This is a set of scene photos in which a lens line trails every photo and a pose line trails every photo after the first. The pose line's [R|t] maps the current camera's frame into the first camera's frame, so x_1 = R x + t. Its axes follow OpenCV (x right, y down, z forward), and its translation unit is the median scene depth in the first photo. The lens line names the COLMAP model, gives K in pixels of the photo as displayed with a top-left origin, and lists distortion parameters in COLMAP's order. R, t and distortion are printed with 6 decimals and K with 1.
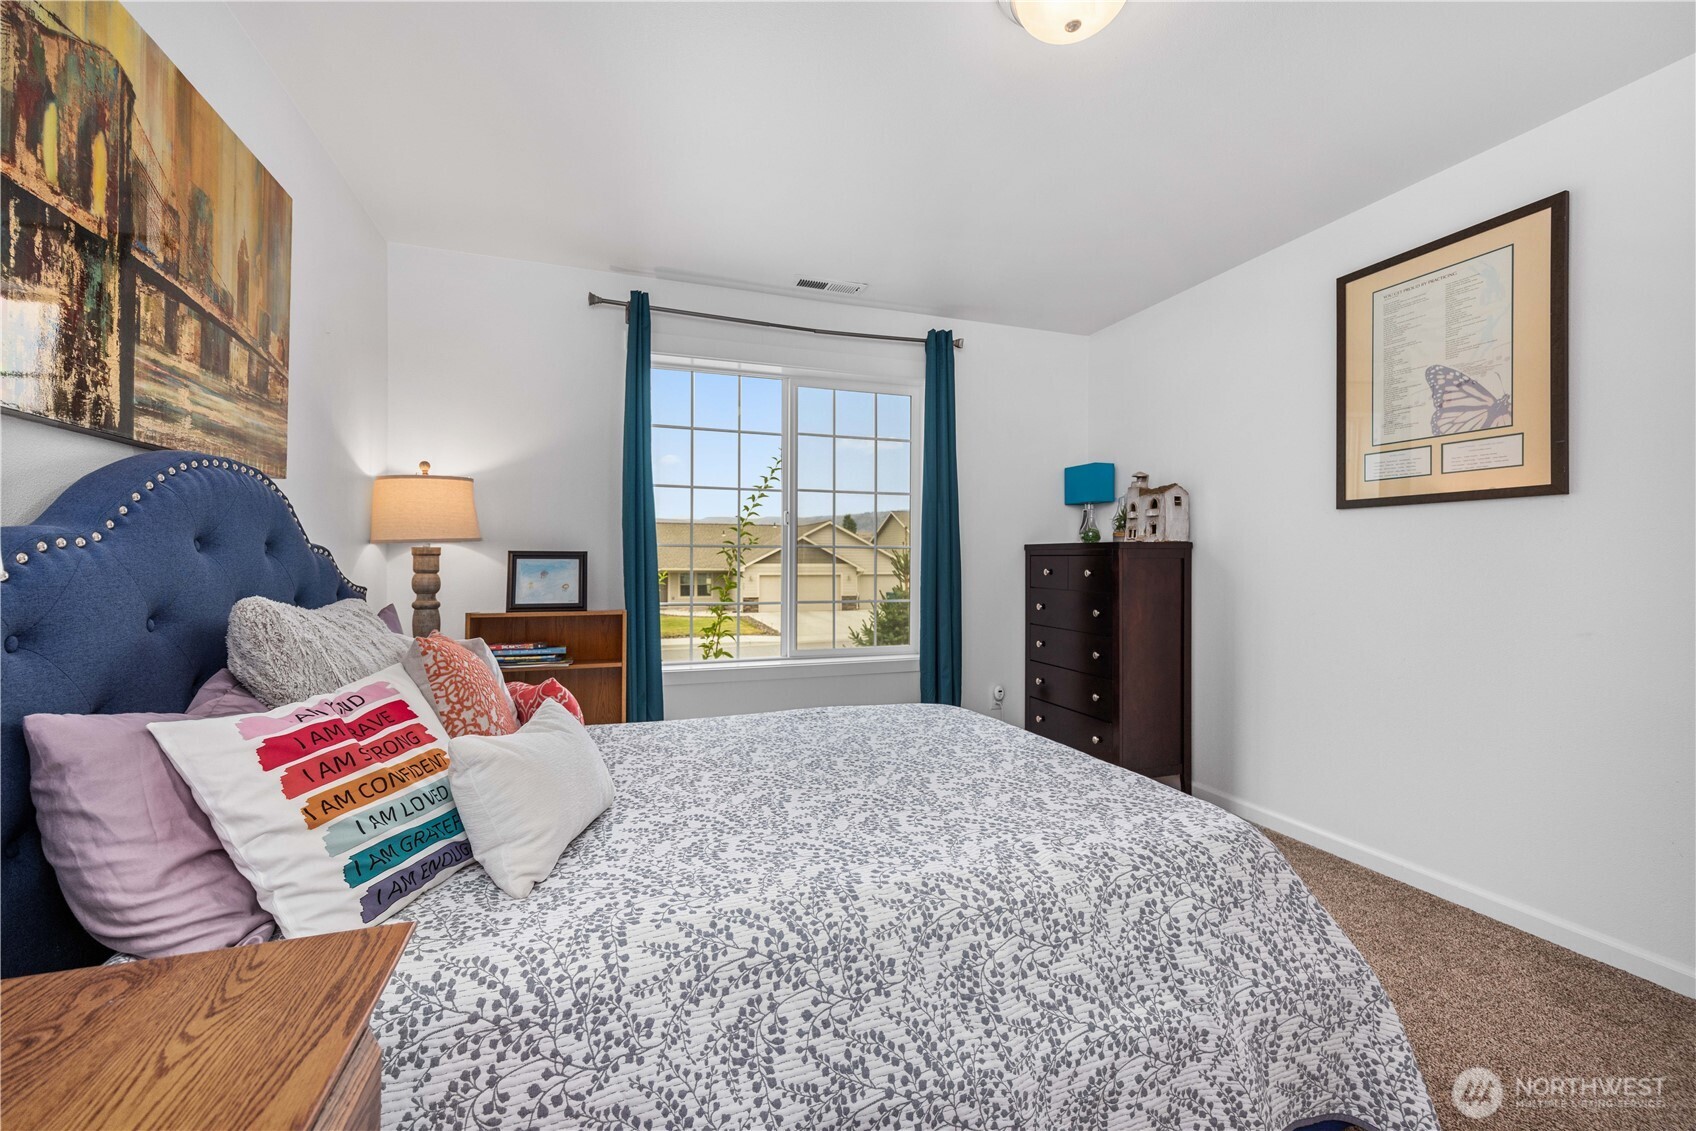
lens RADIAL K [[672.3, 0, 849.4], [0, 672.3, 555.7], [0, 0, 1]] dist [0.001477, -0.000495]
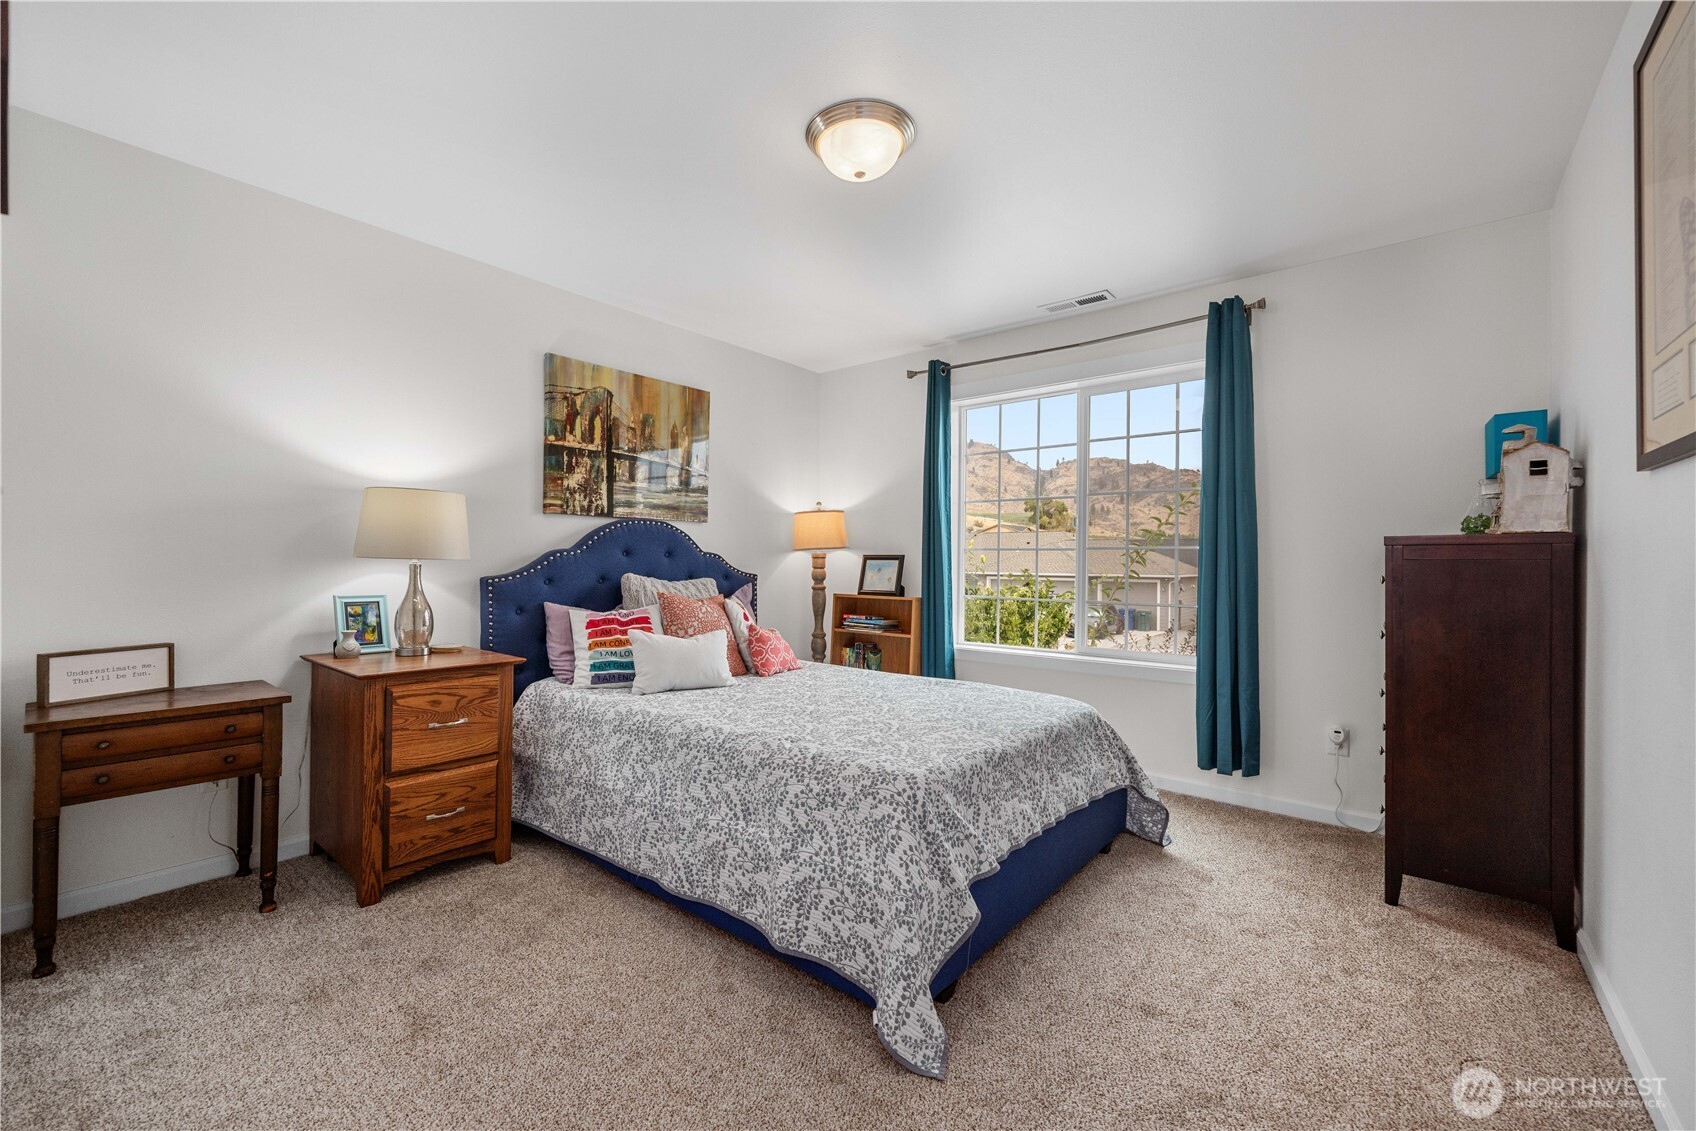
lens RADIAL K [[696.8, 0, 820.1], [0, 696.8, 551.7], [0, 0, 1]] dist [0.001057, 0.000007]
pose [[0.514607, -0.011399, -0.857350, 1.814941], [0.001314, 0.999921, -0.012506, 0.011651], [0.857425, 0.005310, 0.514581, 0.231863]]
